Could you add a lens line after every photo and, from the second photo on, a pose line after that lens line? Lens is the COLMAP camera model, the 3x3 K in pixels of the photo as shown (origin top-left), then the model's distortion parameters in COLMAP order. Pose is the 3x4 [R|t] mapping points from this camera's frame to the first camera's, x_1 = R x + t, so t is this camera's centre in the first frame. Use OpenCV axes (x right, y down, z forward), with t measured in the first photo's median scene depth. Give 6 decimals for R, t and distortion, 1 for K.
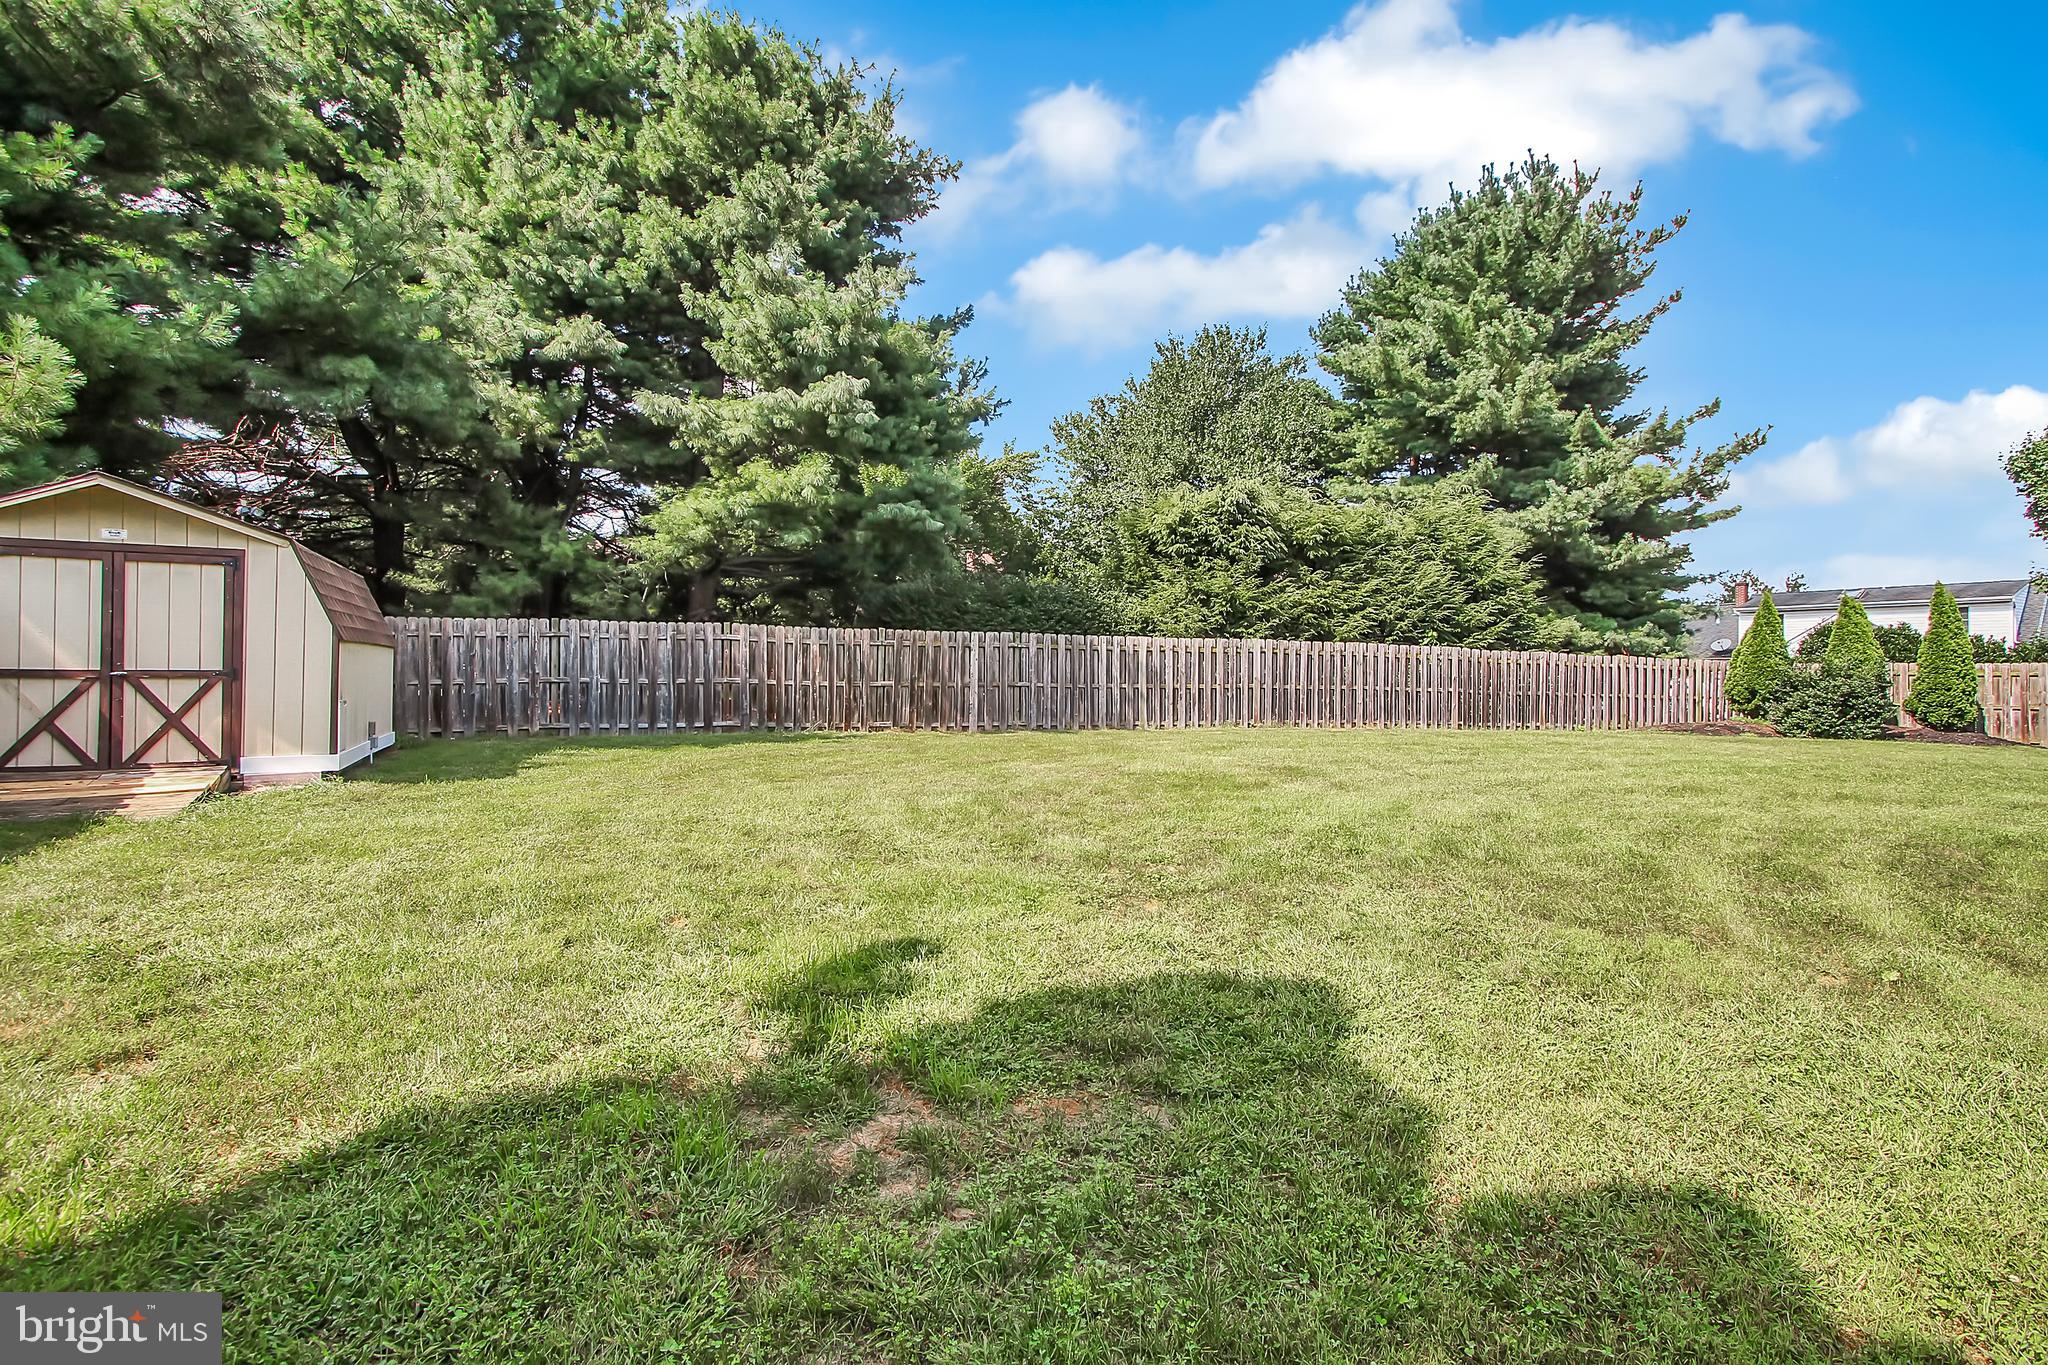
lens RADIAL K [[937.9, 0, 1016.7], [0, 937.9, 675.1], [0, 0, 1]] dist [0.001526, -0.000447]
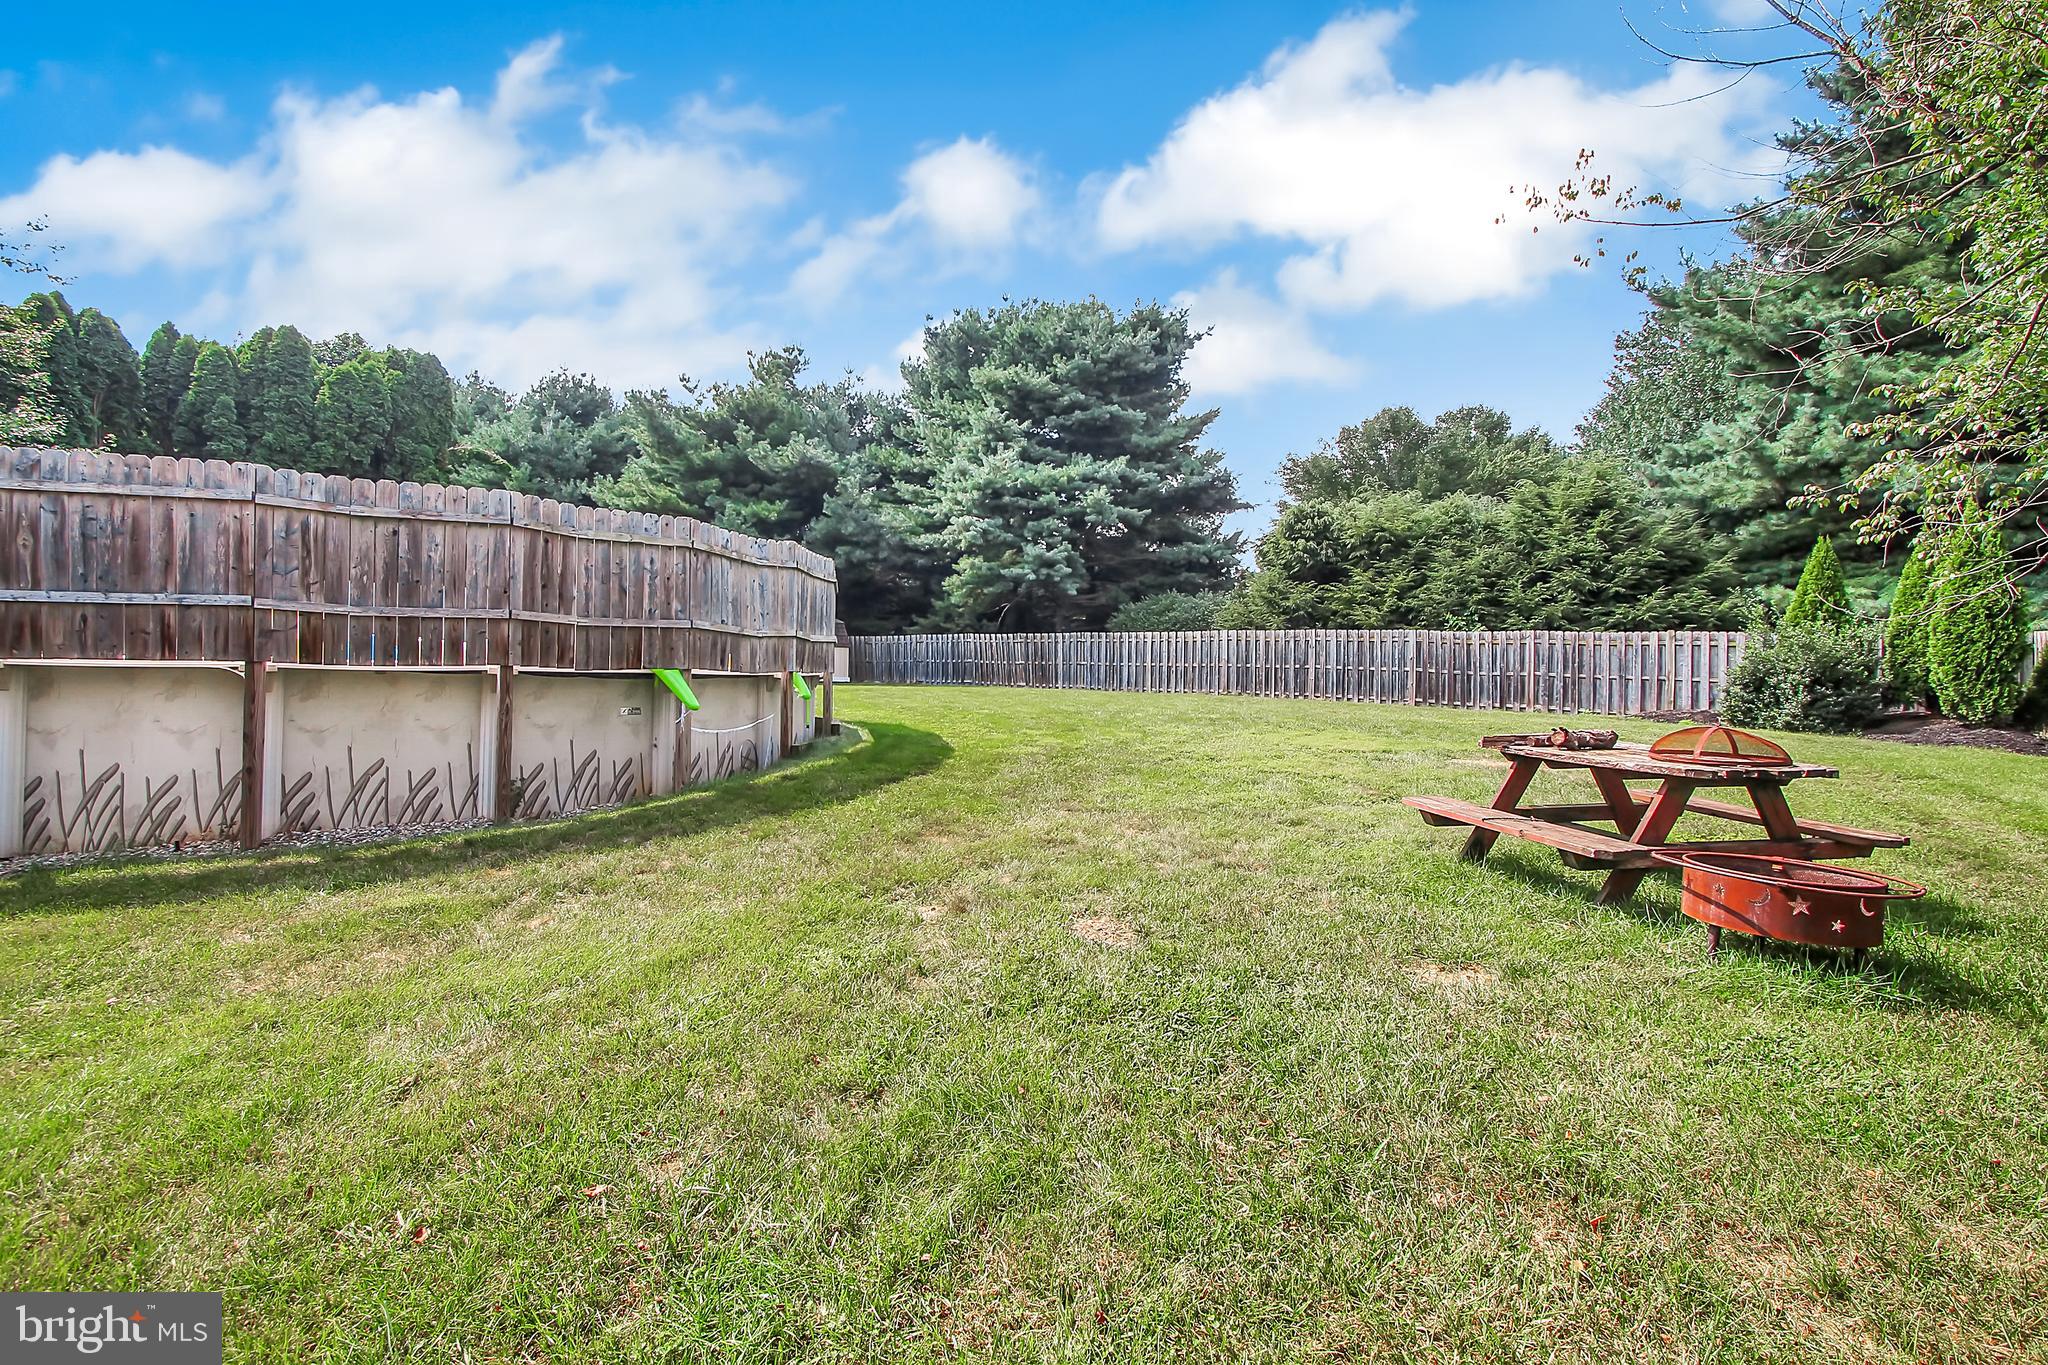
lens RADIAL K [[937.9, 0, 1003.6], [0, 937.9, 675.4], [0, 0, 1]] dist [0.001526, -0.000447]
pose [[0.446156, 0.002900, -0.894950, 1.197035], [-0.017267, 0.999837, -0.005368, 0.036009], [0.894788, 0.017848, 0.446134, 0.089802]]
